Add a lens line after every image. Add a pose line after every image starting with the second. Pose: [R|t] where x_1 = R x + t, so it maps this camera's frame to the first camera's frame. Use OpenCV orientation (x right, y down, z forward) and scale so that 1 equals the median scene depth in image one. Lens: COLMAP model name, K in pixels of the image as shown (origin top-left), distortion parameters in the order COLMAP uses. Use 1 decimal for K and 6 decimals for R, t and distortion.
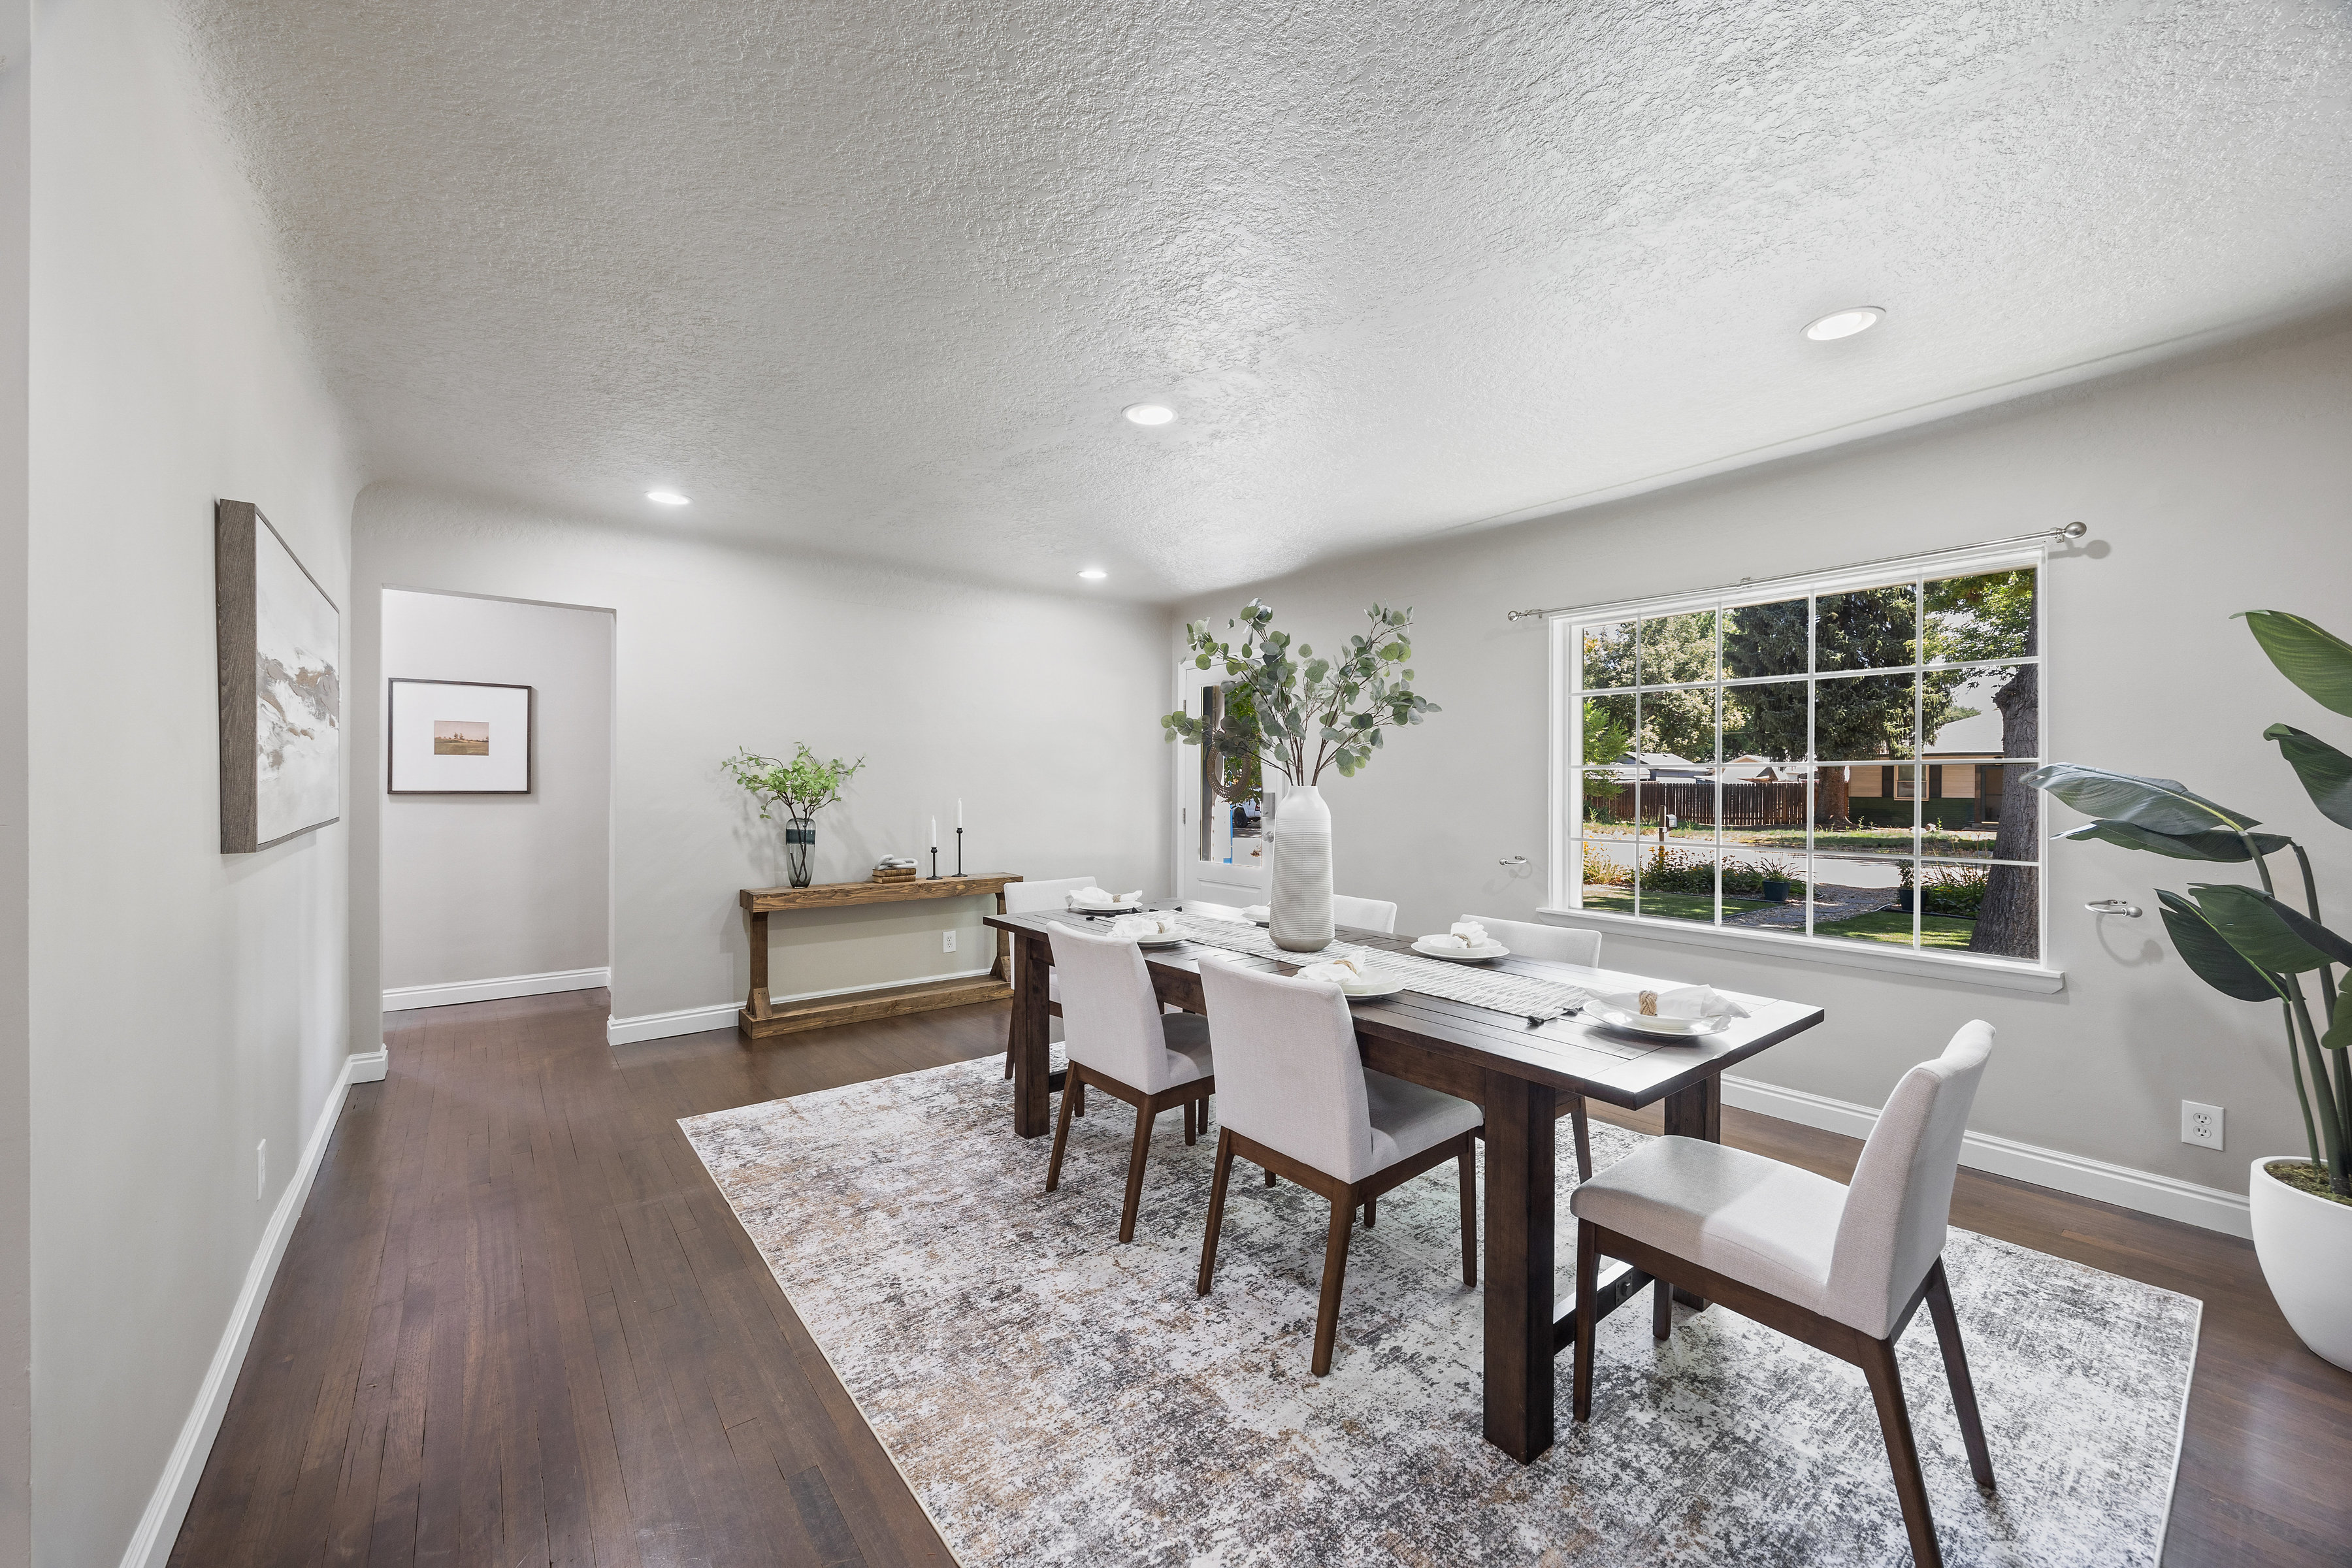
lens RADIAL K [[908.2, 0, 1184.9], [0, 908.2, 780.9], [0, 0, 1]] dist [-0.001573, 0.000058]
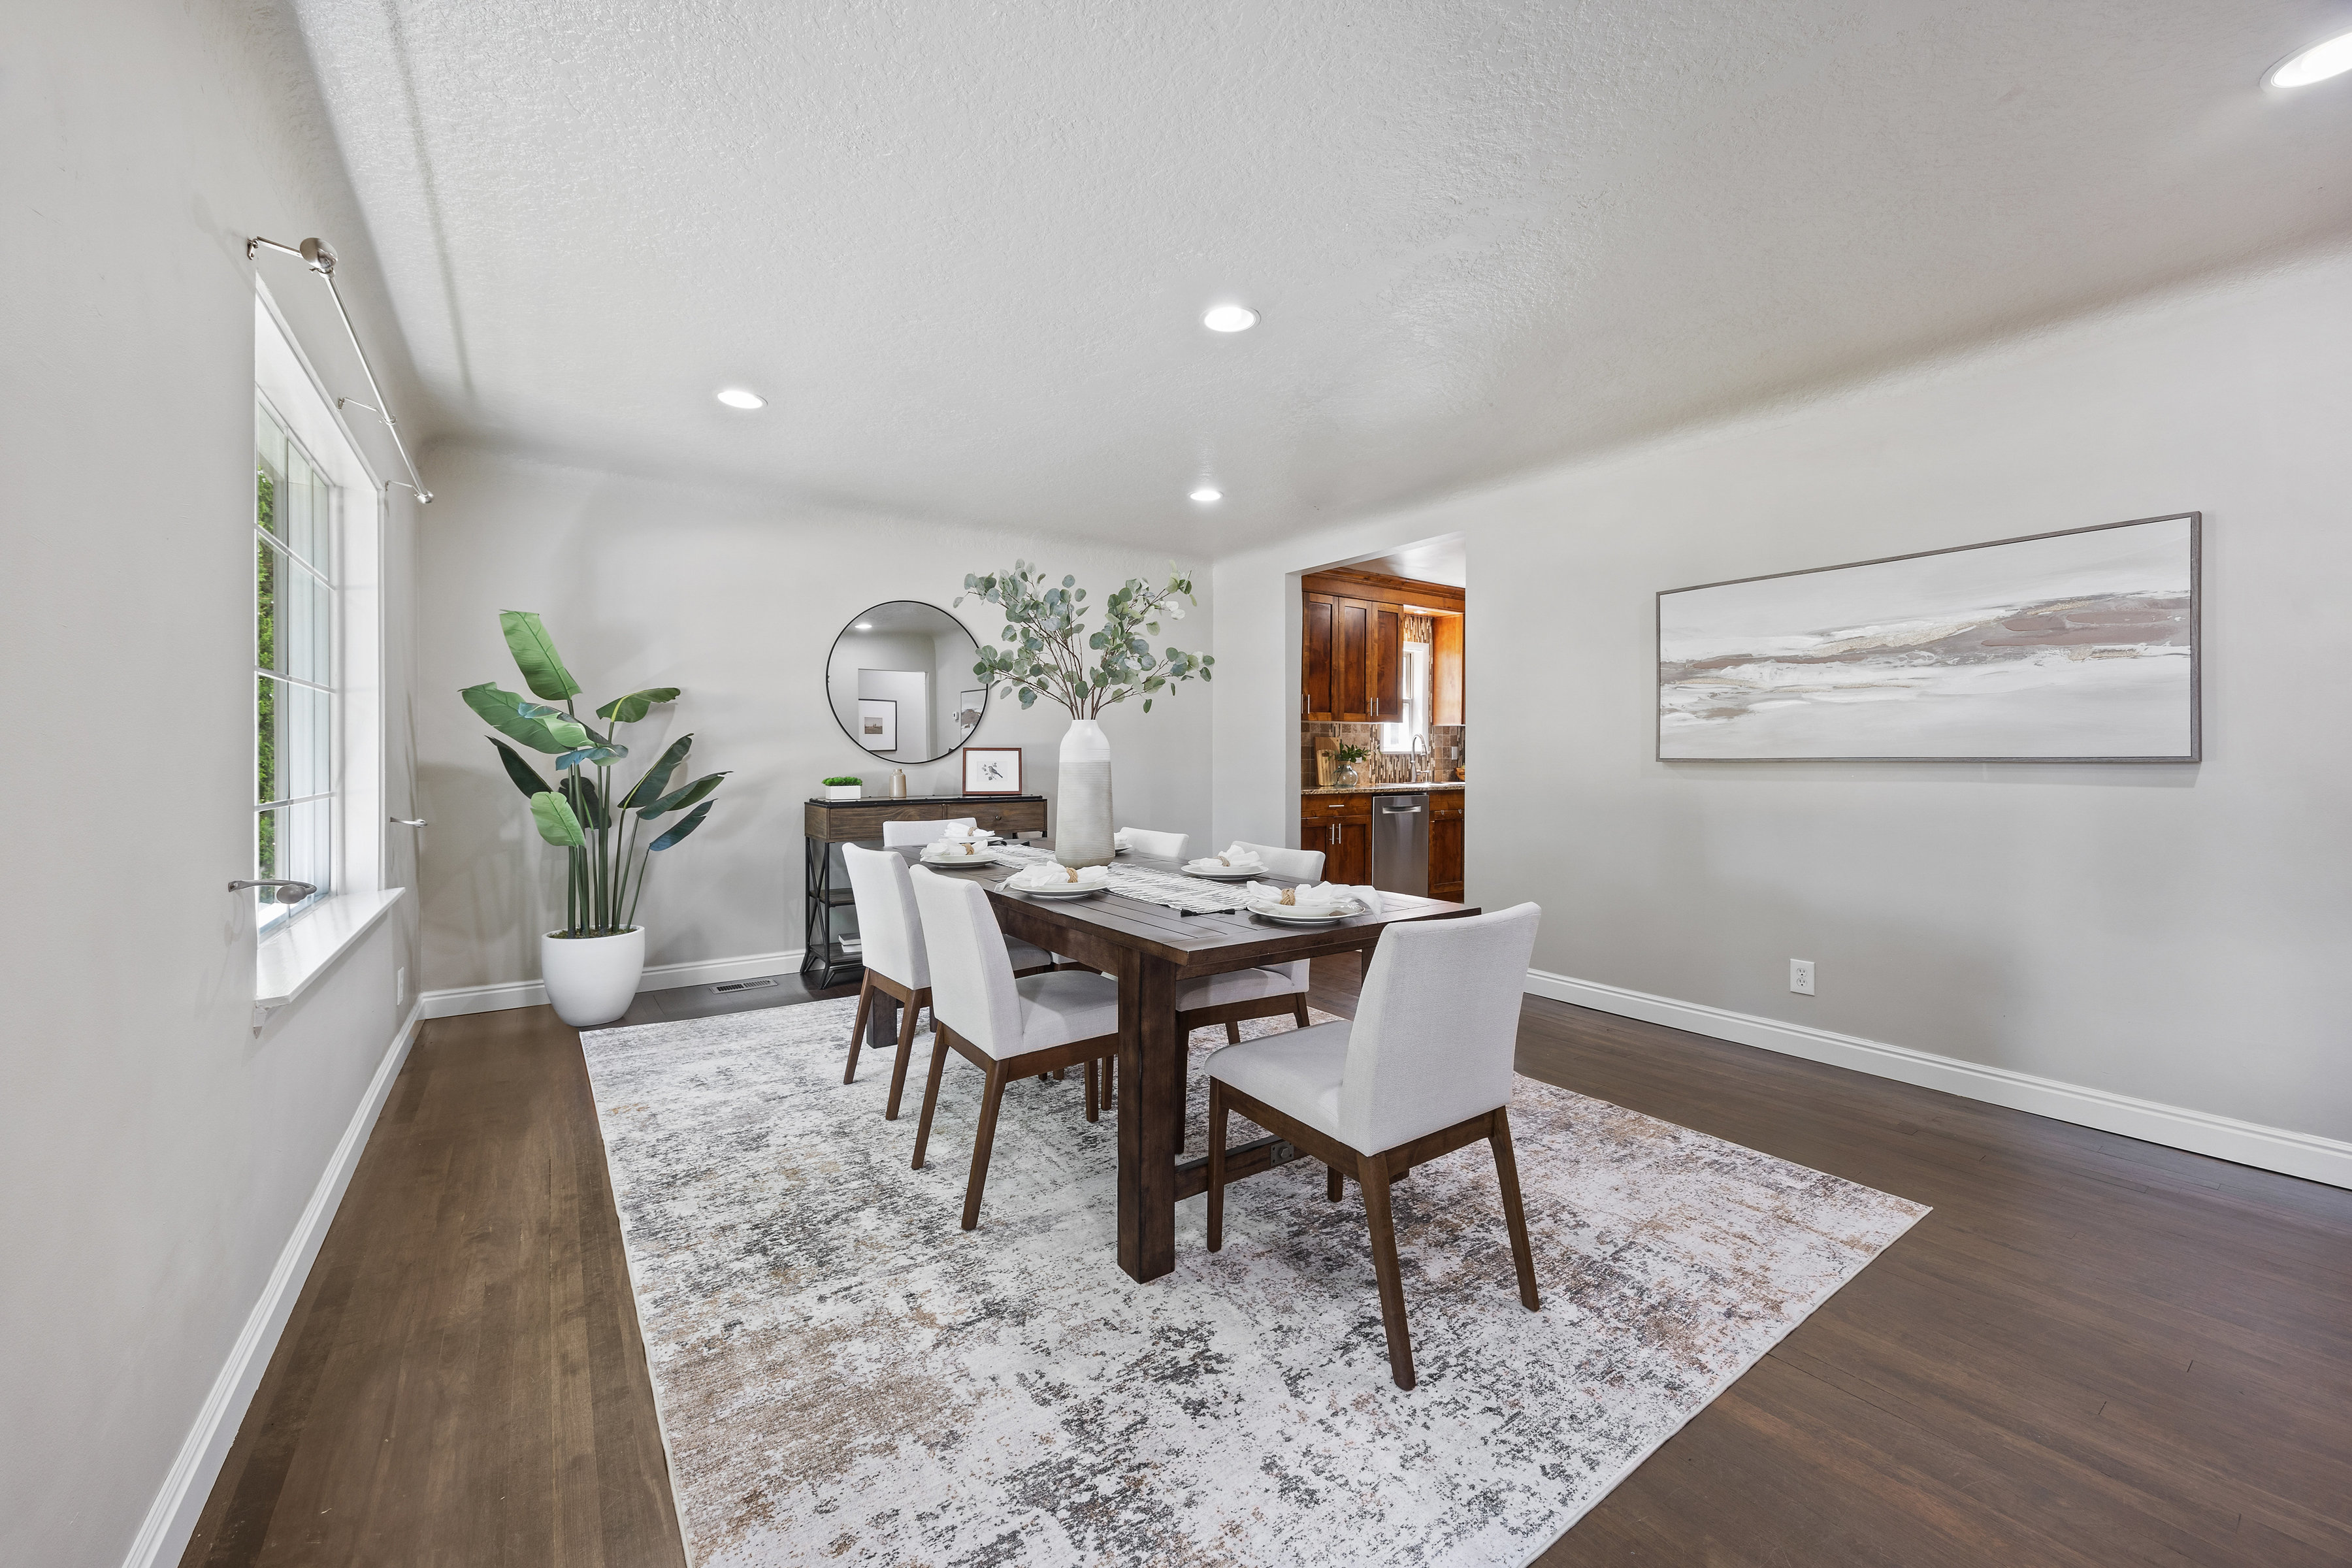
lens RADIAL K [[889.7, 0, 1185.5], [0, 889.7, 752.2], [0, 0, 1]] dist [-0.007110, -0.000008]
pose [[-0.998590, -0.004736, 0.052872, -0.052260], [-0.004996, 0.999976, -0.004788, 0.054111], [-0.052848, -0.005046, -0.998590, 2.308818]]
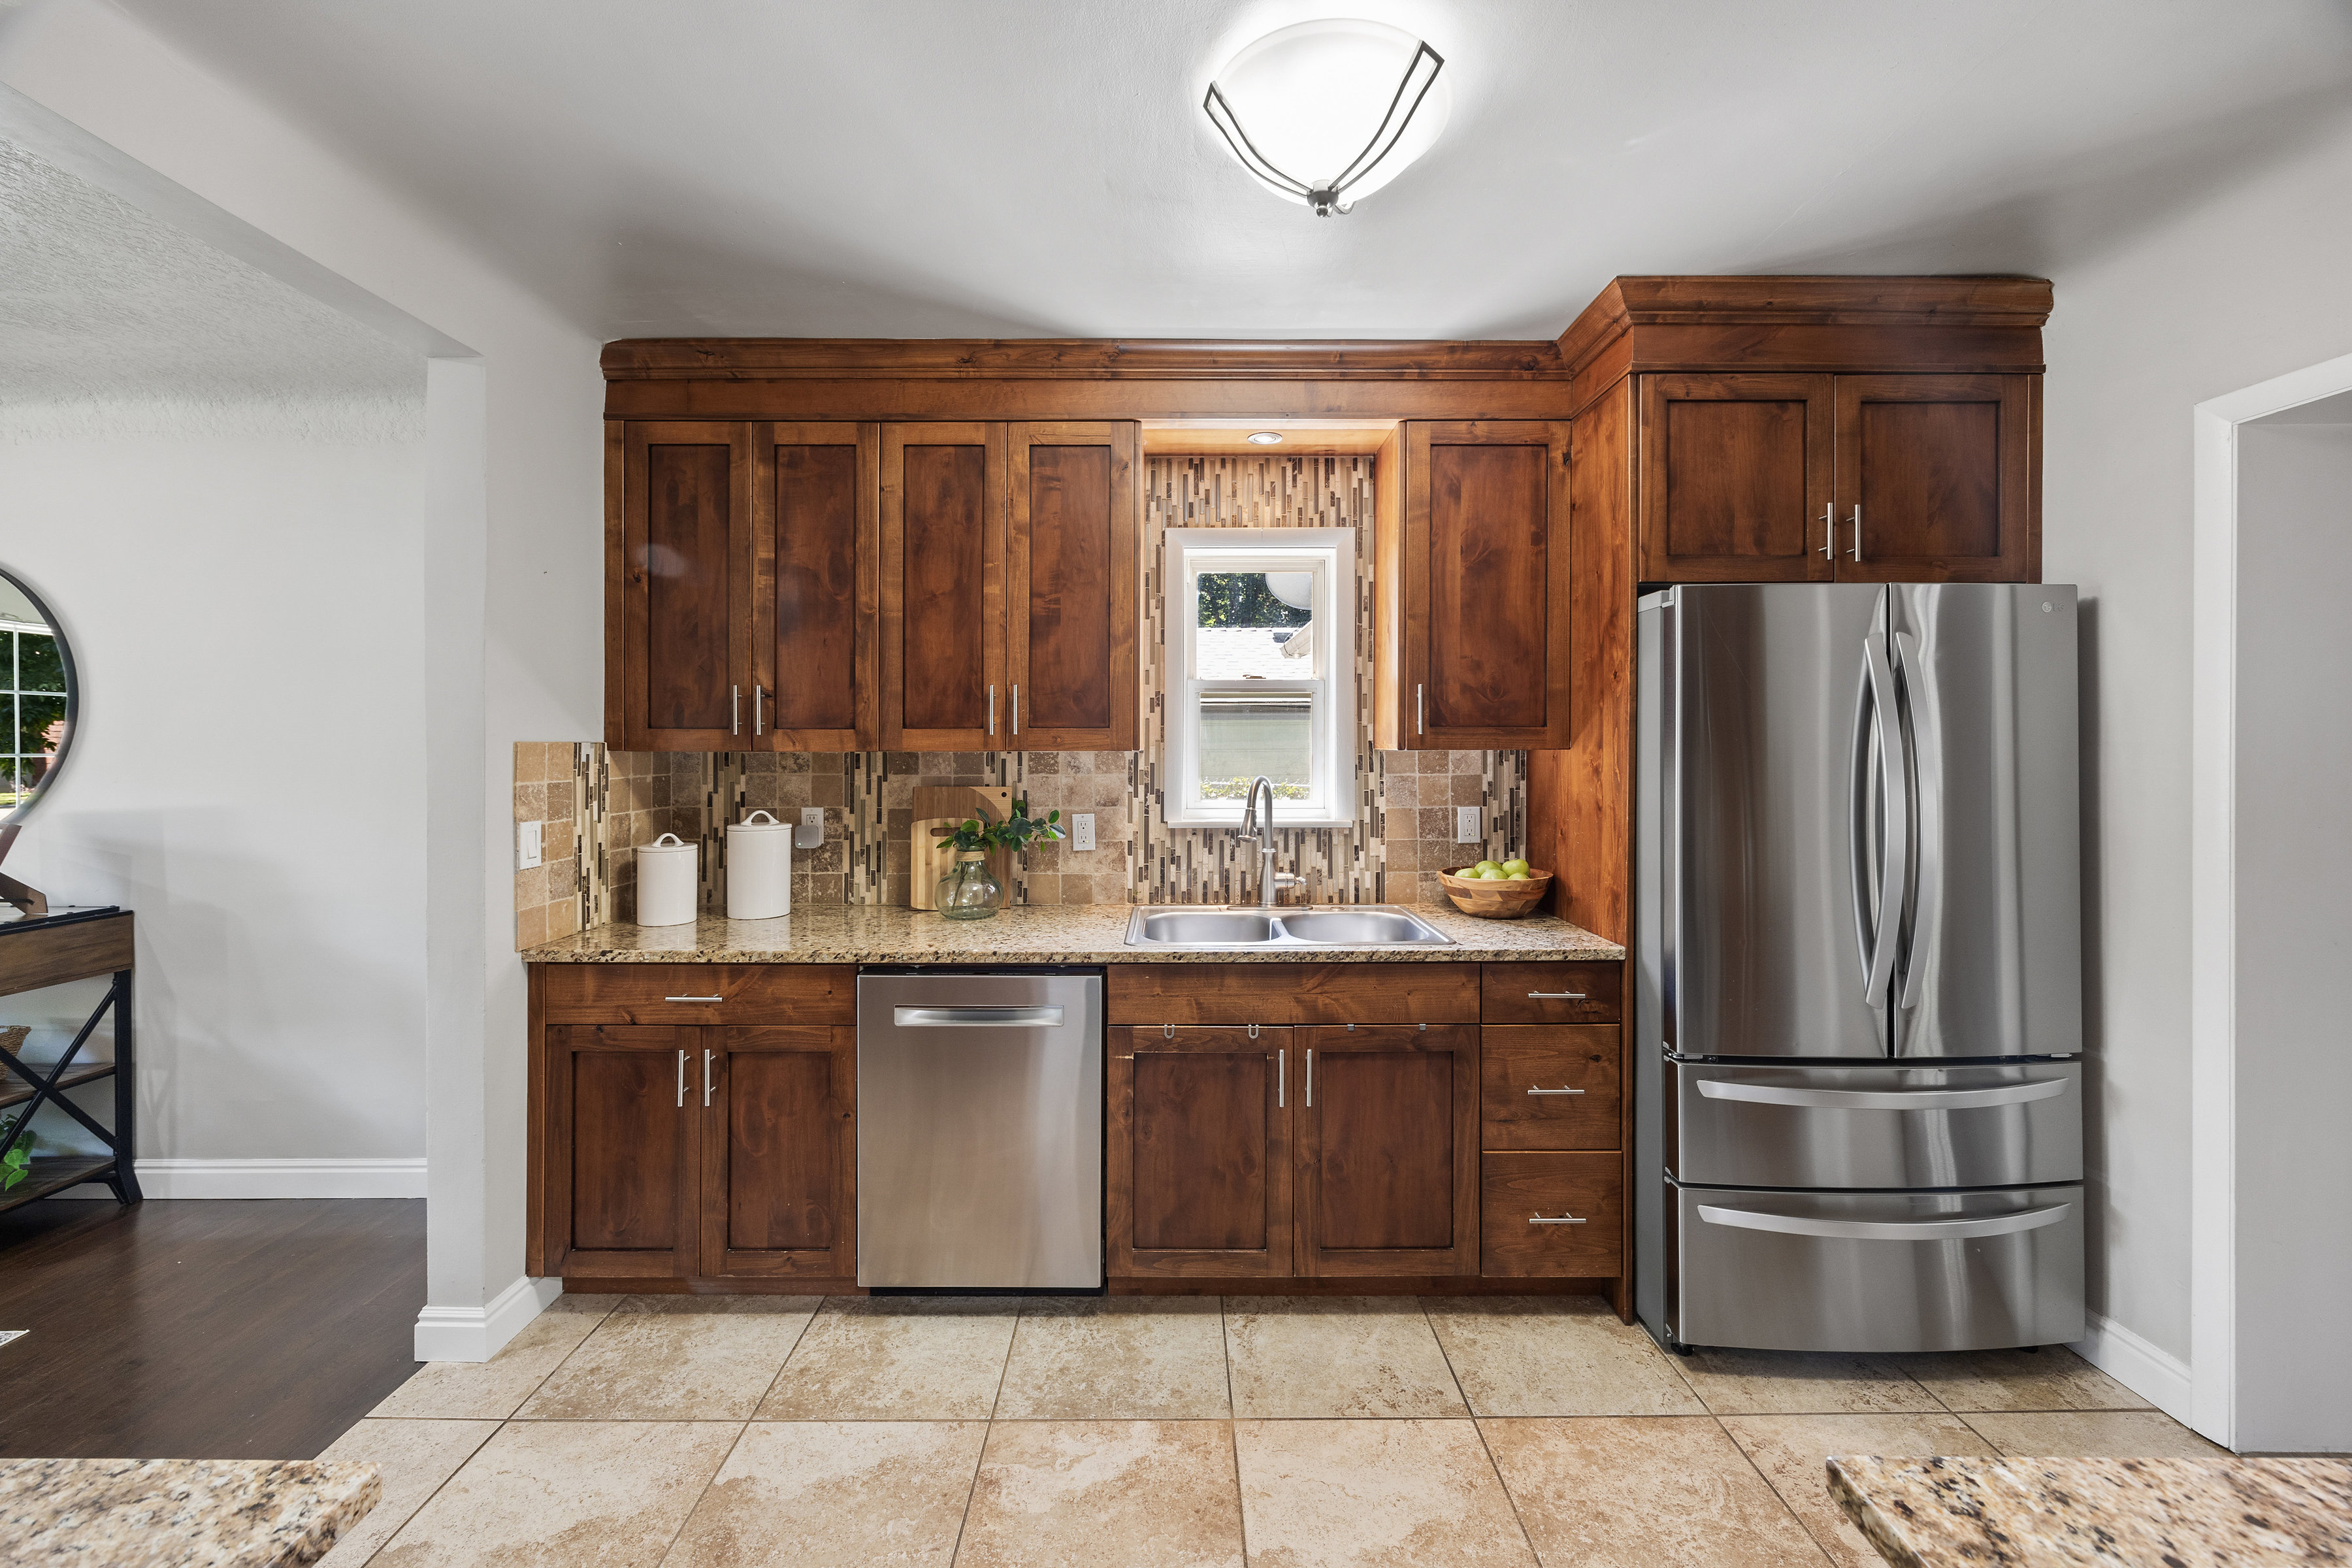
lens RADIAL K [[918.8, 0, 1171.8], [0, 918.8, 727.4], [0, 0, 1]] dist [0.000381, 0.000062]
pose [[-0.780600, 0.006306, 0.624999, -1.288019], [-0.005456, 0.999842, -0.016903, -0.065273], [-0.625007, -0.016604, -0.780442, 0.213950]]
